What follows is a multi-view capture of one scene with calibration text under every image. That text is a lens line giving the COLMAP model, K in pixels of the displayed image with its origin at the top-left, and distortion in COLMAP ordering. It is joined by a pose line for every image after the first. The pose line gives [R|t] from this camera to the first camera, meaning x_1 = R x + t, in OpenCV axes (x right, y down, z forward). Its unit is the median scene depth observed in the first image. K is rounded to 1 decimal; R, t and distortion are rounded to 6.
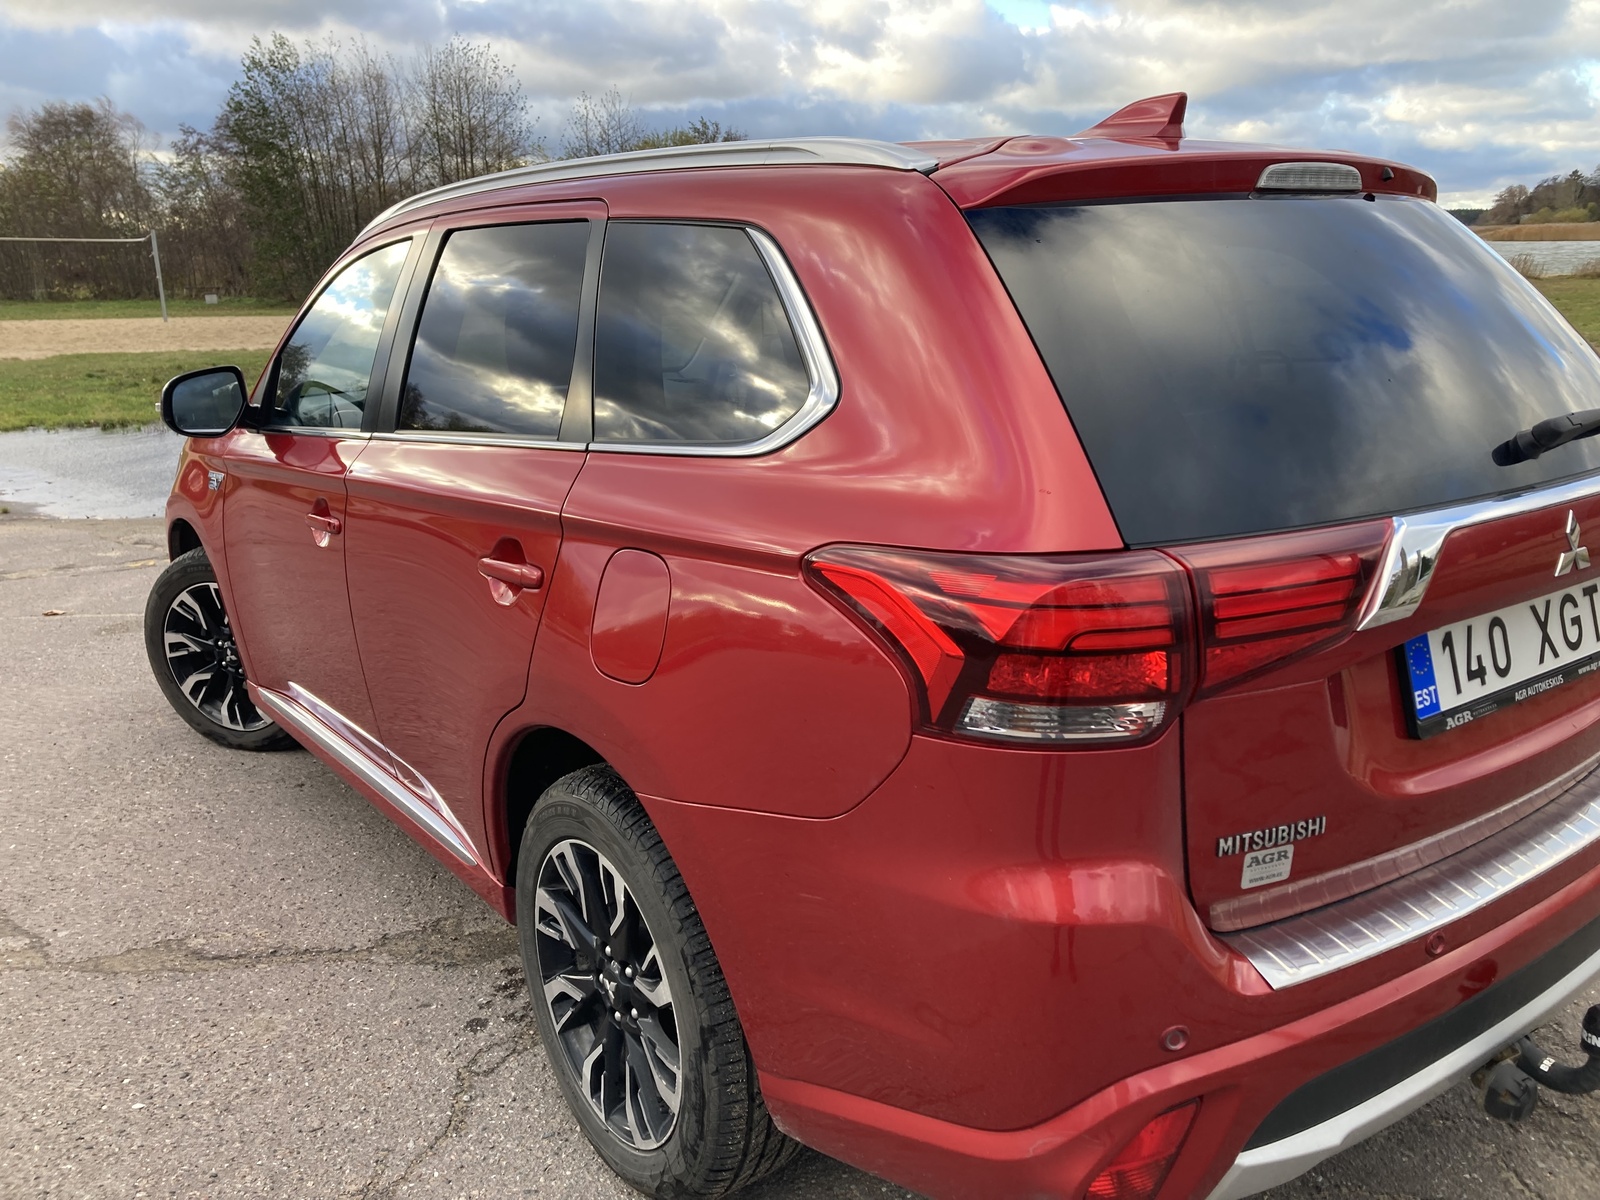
lens RADIAL K [[1361.7, 0, 800.0], [0, 1361.7, 600.0], [0, 0, 1]] dist [0.028156, -0.005560]
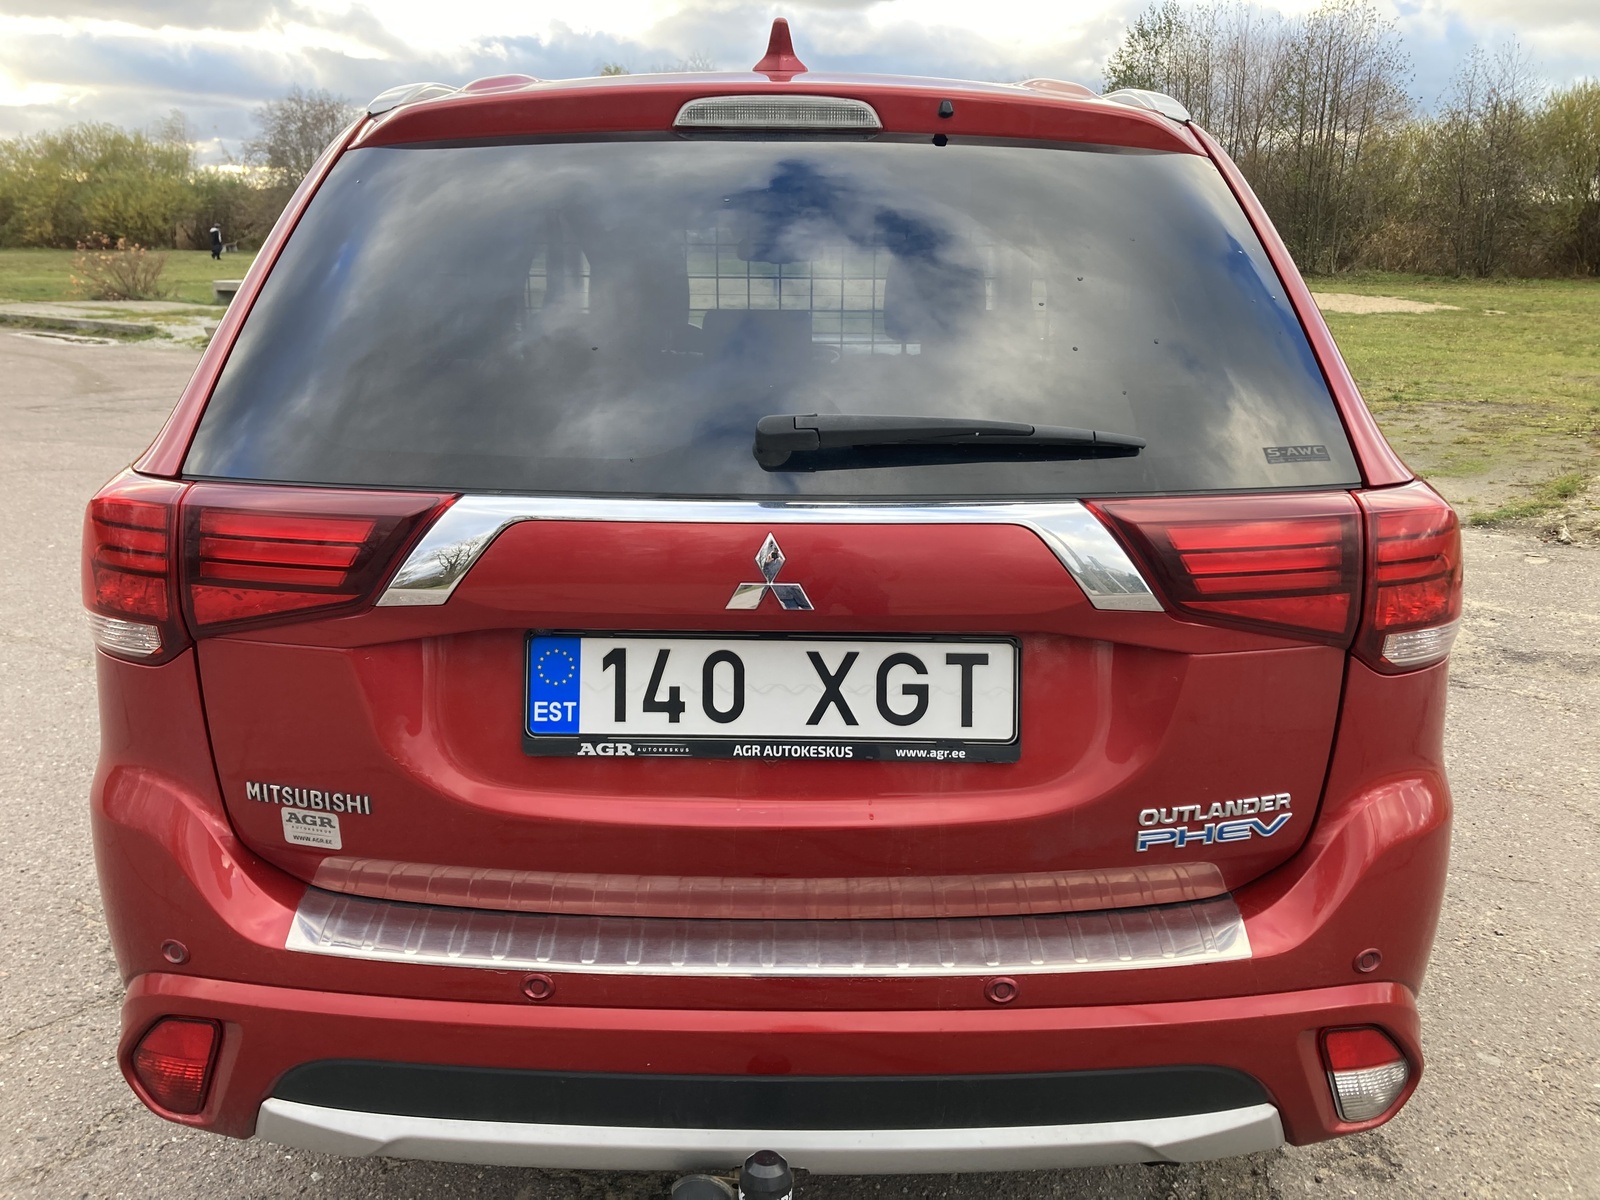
lens RADIAL K [[1277.1, 0, 800.0], [0, 1277.1, 600.0], [0, 0, 1]] dist [0.053555, -0.005844]
pose [[0.797694, 0.193668, -0.571119, 0.979986], [-0.172724, 0.980728, 0.091321, -0.095905], [0.577798, 0.025799, 0.815772, 0.393537]]
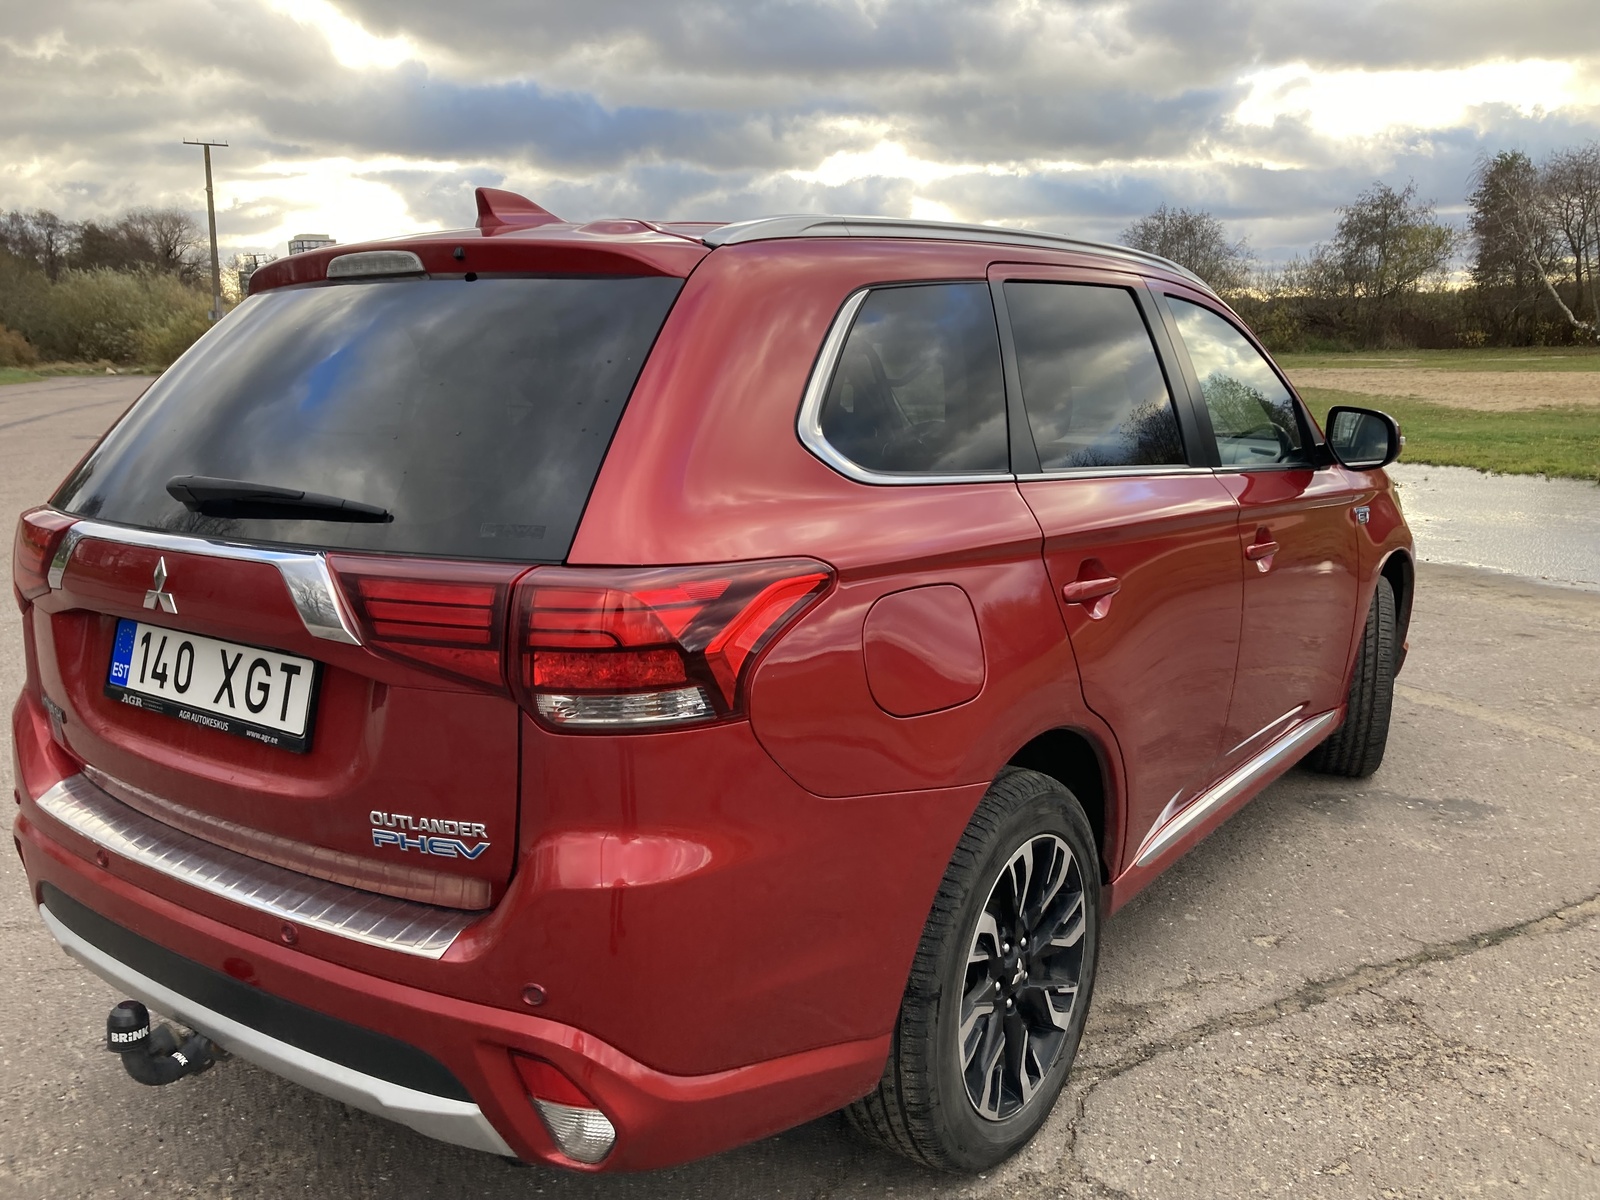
lens RADIAL K [[1338.0, 0, 828.0], [0, 1338.0, 594.2], [0, 0, 1]] dist [0.008926, -0.013695]
pose [[0.309549, 0.195888, -0.930488, 1.729801], [-0.227775, 0.965337, 0.127449, -0.295991], [0.923200, 0.172490, 0.343438, 1.104022]]
